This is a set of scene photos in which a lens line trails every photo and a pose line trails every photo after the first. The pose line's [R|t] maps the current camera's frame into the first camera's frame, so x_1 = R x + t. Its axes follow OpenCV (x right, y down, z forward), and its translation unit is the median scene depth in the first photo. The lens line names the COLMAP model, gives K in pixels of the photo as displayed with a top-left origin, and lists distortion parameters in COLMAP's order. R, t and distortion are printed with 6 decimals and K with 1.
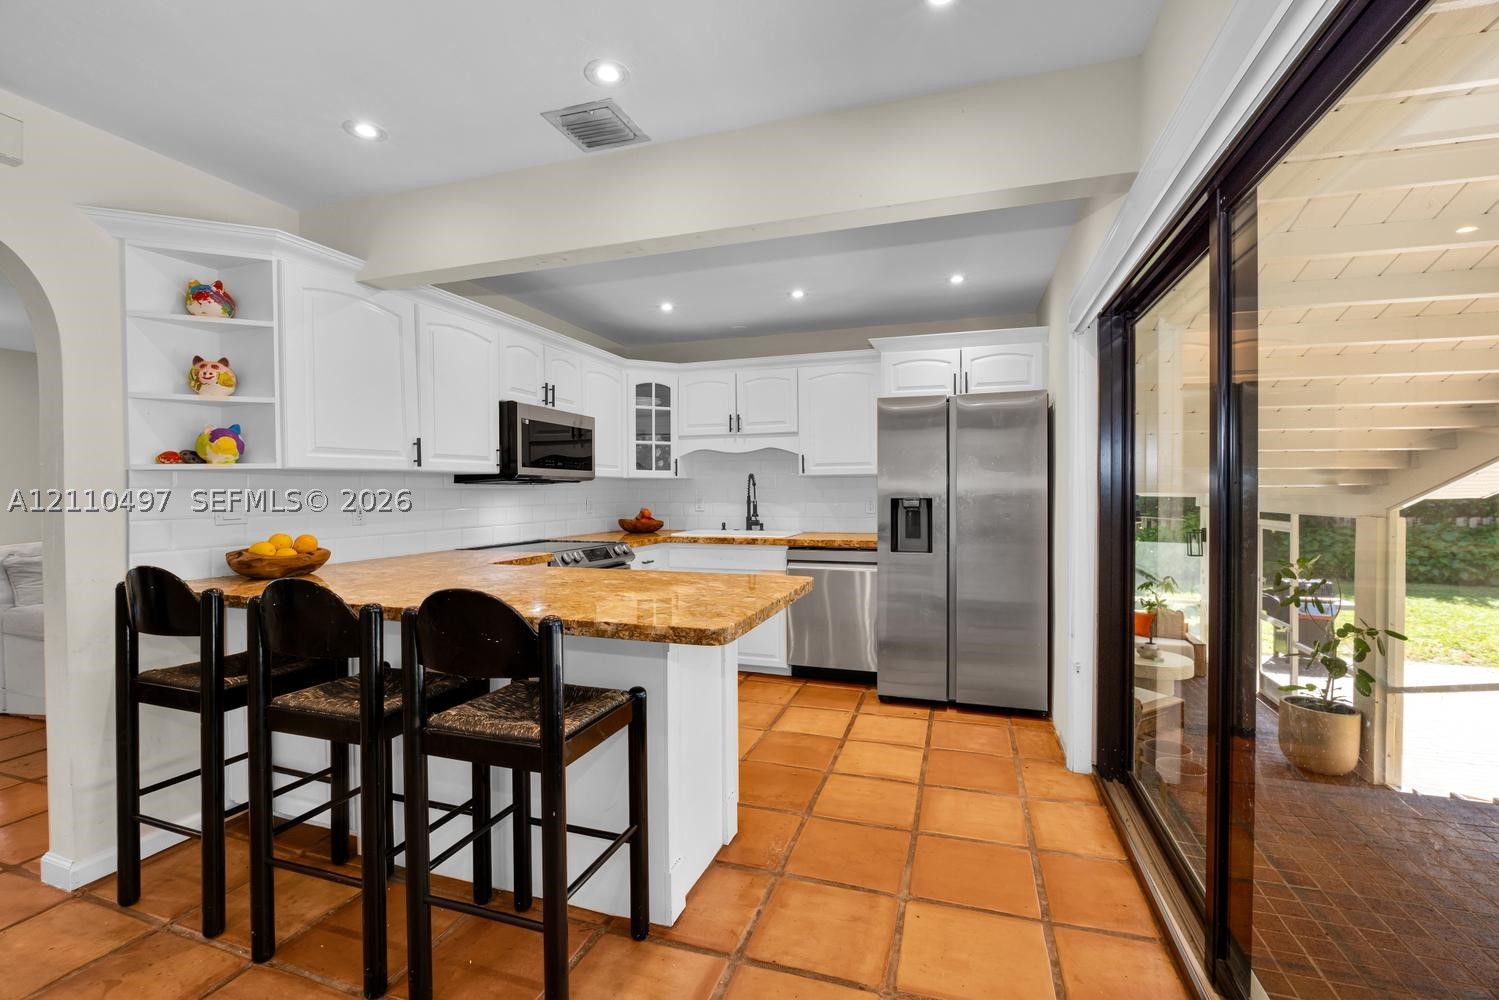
lens RADIAL K [[655.1, 0, 750.9], [0, 655.1, 497.8], [0, 0, 1]] dist [-0.001463, -0.000050]
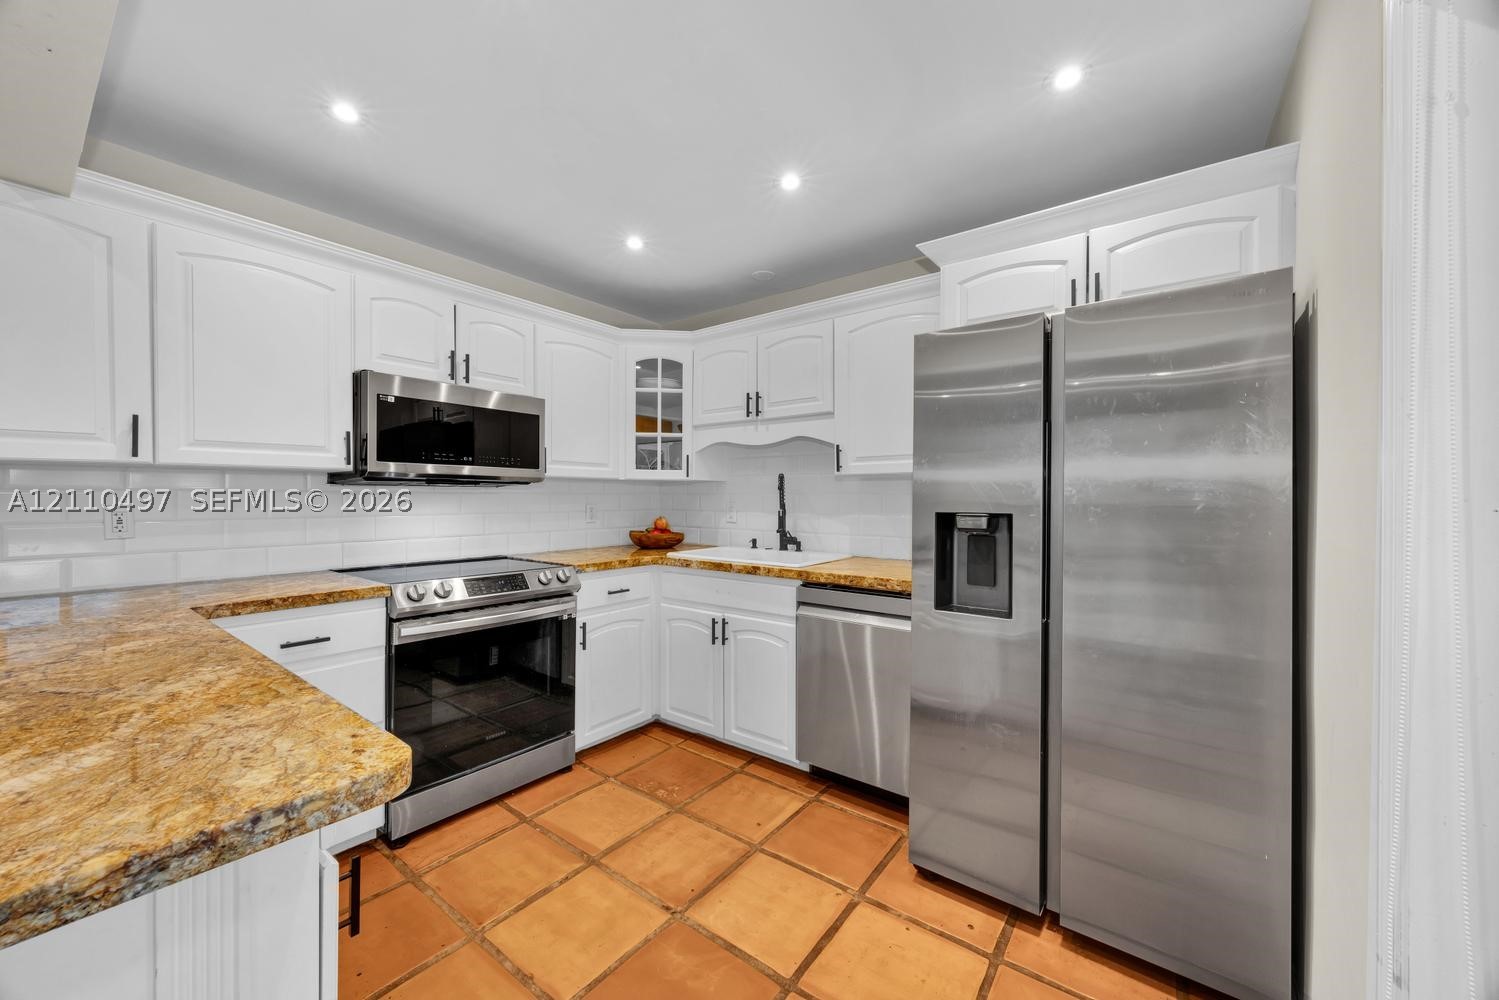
lens RADIAL K [[573.2, 0, 745.7], [0, 573.2, 498.6], [0, 0, 1]] dist [0.000449, -0.000036]
pose [[0.945273, 0.008556, -0.326168, 0.180888], [-0.010977, 0.999924, -0.005582, -0.005180], [0.326096, 0.008857, 0.945295, 0.403900]]
